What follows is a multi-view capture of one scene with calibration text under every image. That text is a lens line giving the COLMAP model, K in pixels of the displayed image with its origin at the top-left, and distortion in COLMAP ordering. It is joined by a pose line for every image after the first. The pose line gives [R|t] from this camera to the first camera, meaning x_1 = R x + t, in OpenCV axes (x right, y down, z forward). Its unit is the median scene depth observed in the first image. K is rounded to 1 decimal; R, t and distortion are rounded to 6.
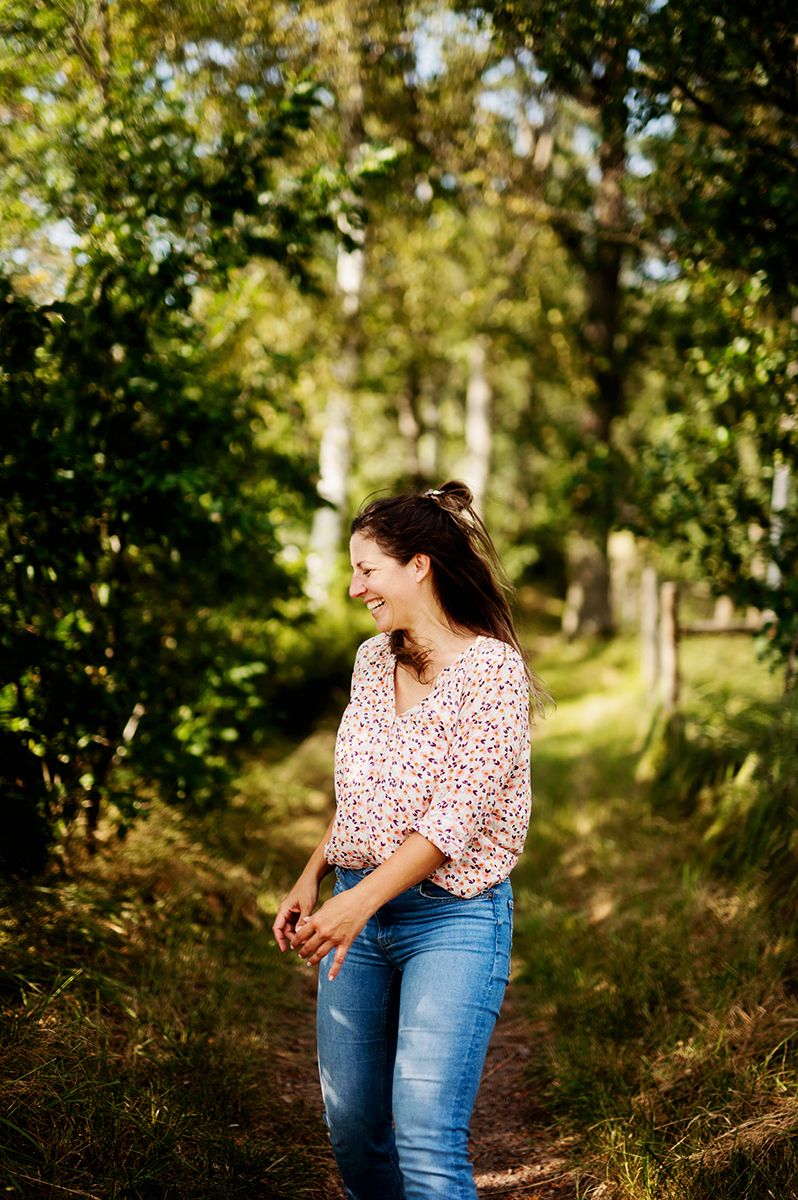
lens RADIAL K [[1623.6, 0, 399.0], [0, 1623.6, 600.0], [0, 0, 1]] dist [0.029630, -0.107670]
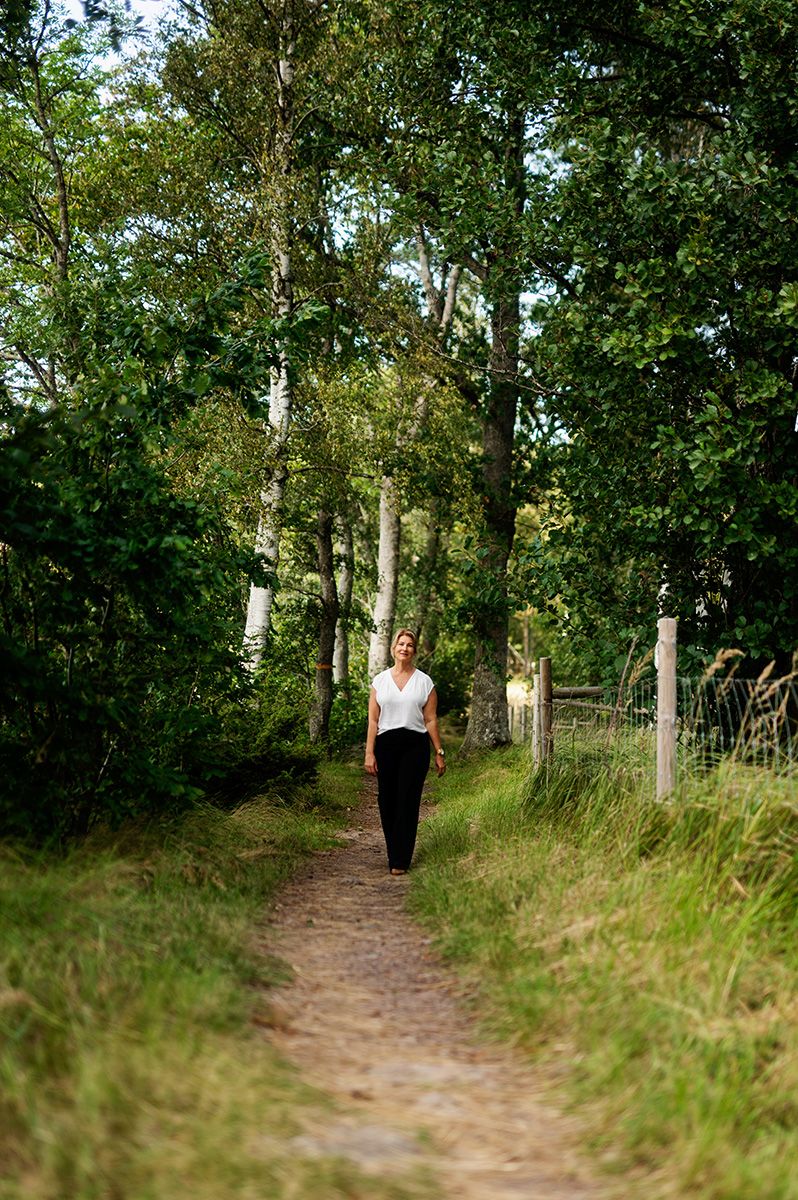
lens RADIAL K [[1623.6, 0, 399.0], [0, 1623.6, 600.0], [0, 0, 1]] dist [0.029630, -0.107670]
pose [[0.998046, 0.013765, 0.060955, -0.008827], [-0.007903, 0.995409, -0.095383, 0.029568], [-0.061988, 0.094715, 0.993573, -0.101035]]
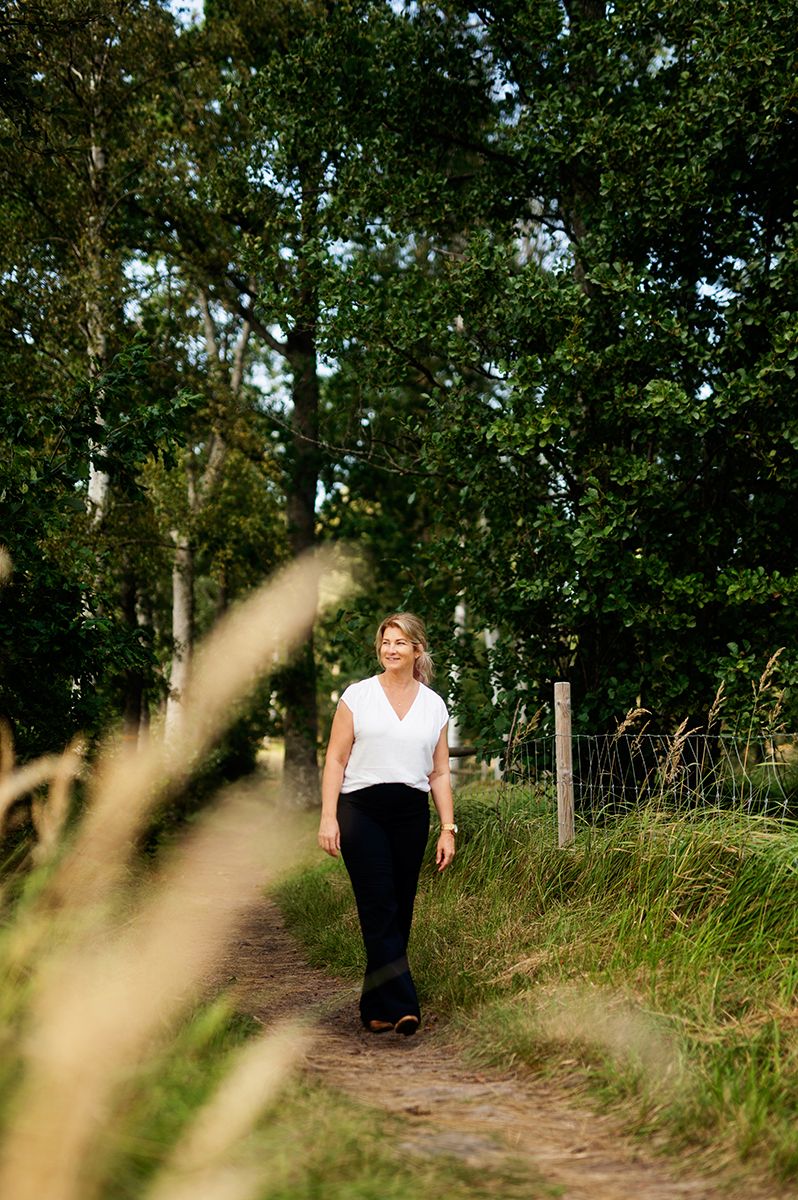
lens RADIAL K [[1623.6, 0, 399.0], [0, 1623.6, 600.0], [0, 0, 1]] dist [0.029630, -0.107670]
pose [[0.978563, -0.007970, 0.205792, -0.048317], [0.035894, 0.990558, -0.132315, 0.030092], [-0.202794, 0.136865, 0.969609, -0.126114]]
